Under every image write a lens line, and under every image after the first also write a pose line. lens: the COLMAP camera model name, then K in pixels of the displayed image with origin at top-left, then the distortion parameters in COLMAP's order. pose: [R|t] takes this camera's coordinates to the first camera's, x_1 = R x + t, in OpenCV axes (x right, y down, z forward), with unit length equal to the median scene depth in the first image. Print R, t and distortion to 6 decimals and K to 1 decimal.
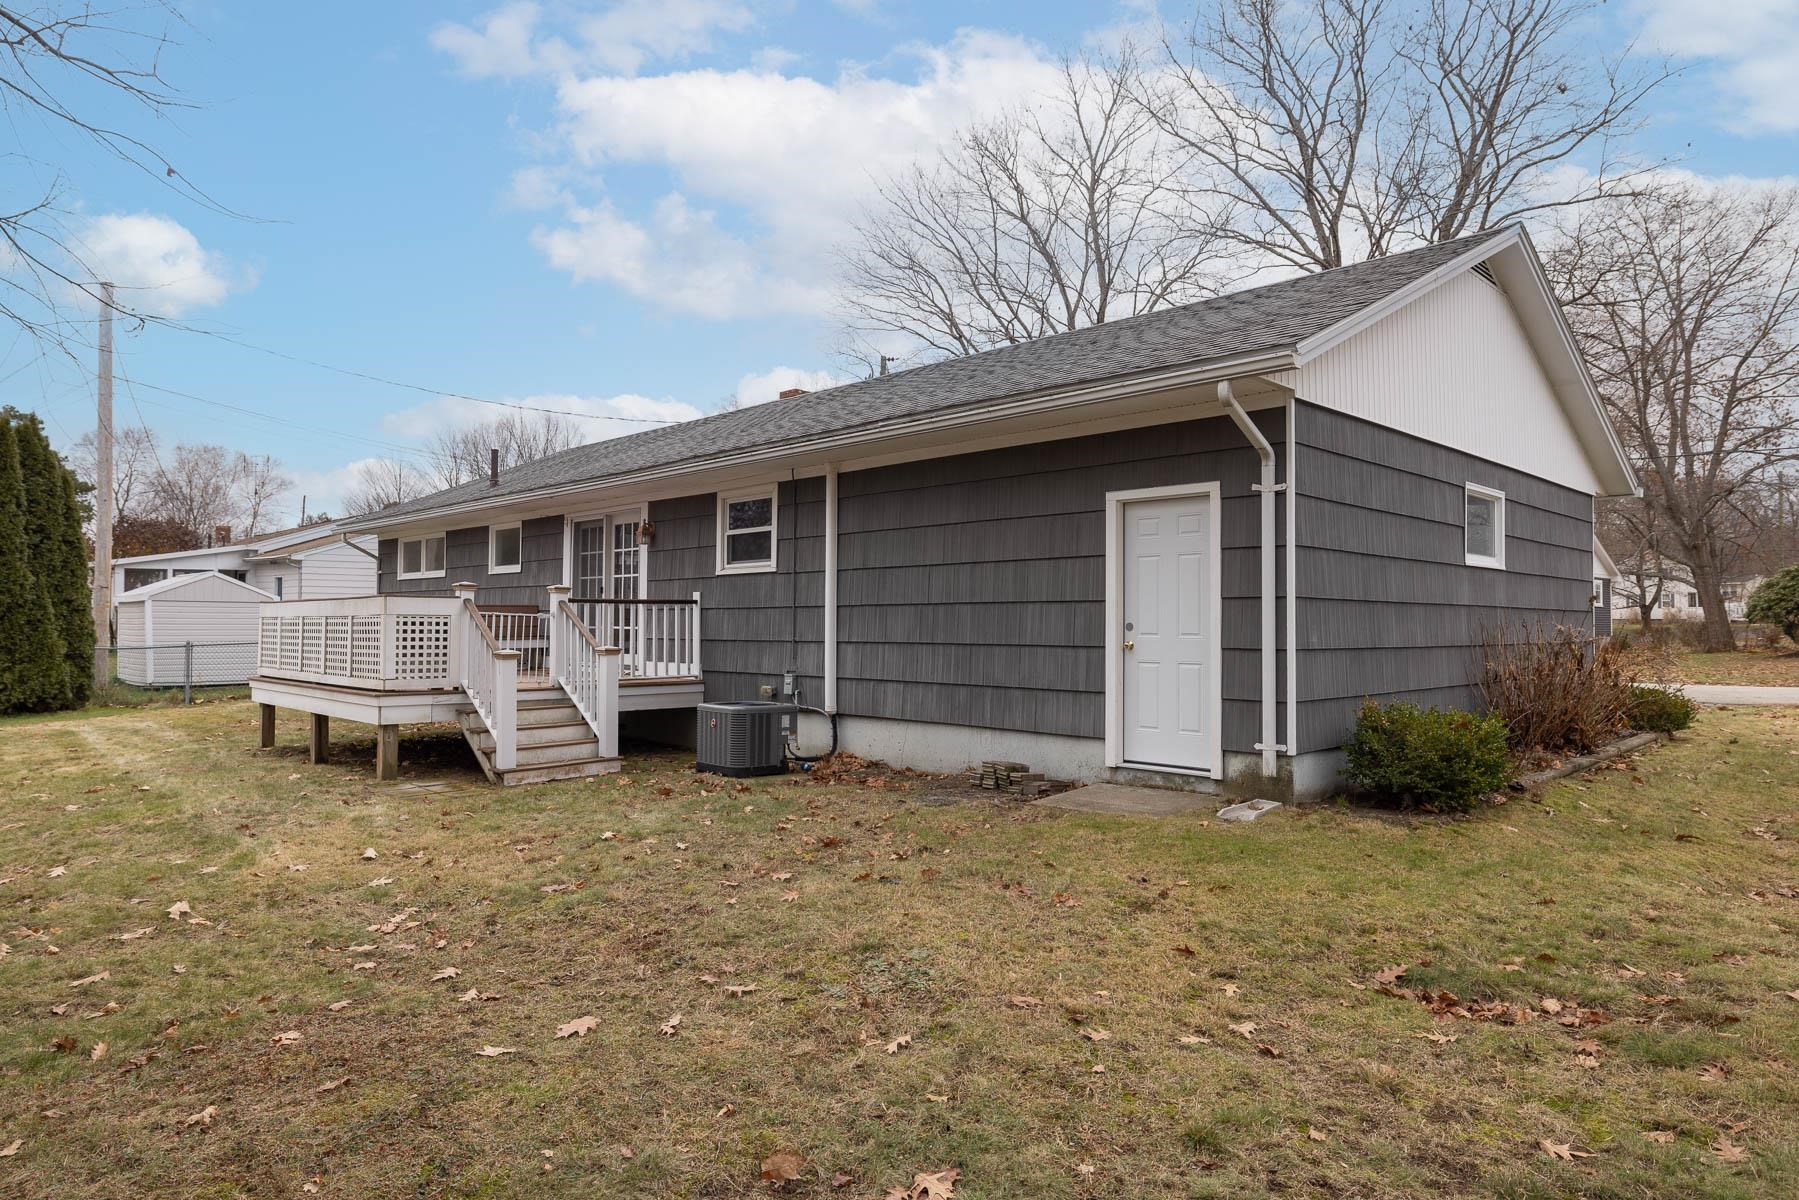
lens RADIAL K [[1060.2, 0, 901.5], [0, 1060.2, 594.7], [0, 0, 1]] dist [-0.005292, 0.000259]
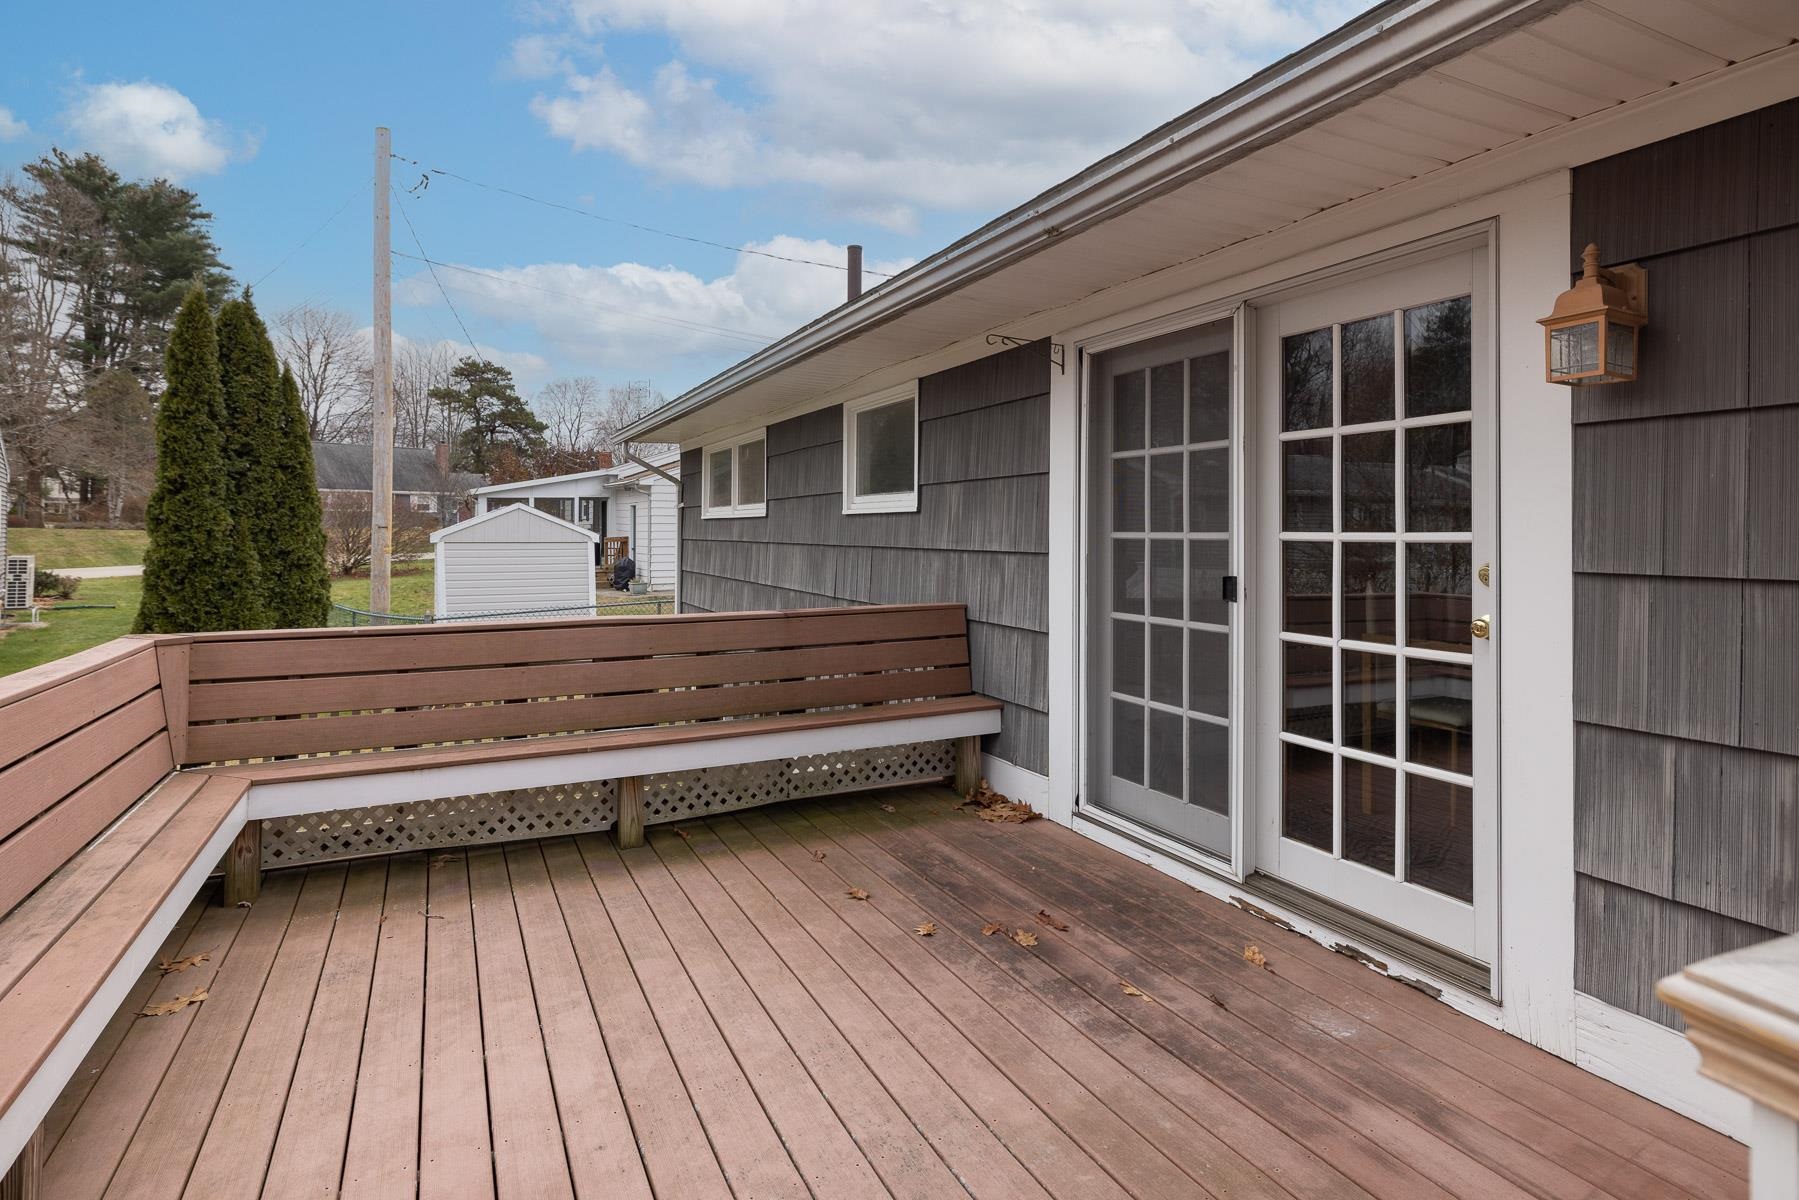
lens RADIAL K [[966.6, 0, 903.2], [0, 966.6, 525.4], [0, 0, 1]] dist [0.000328, 0.000068]
pose [[0.946830, -0.005574, -0.321685, -0.230823], [0.011562, 0.999794, 0.016706, -0.020548], [0.321525, -0.019537, 0.946699, 0.611404]]
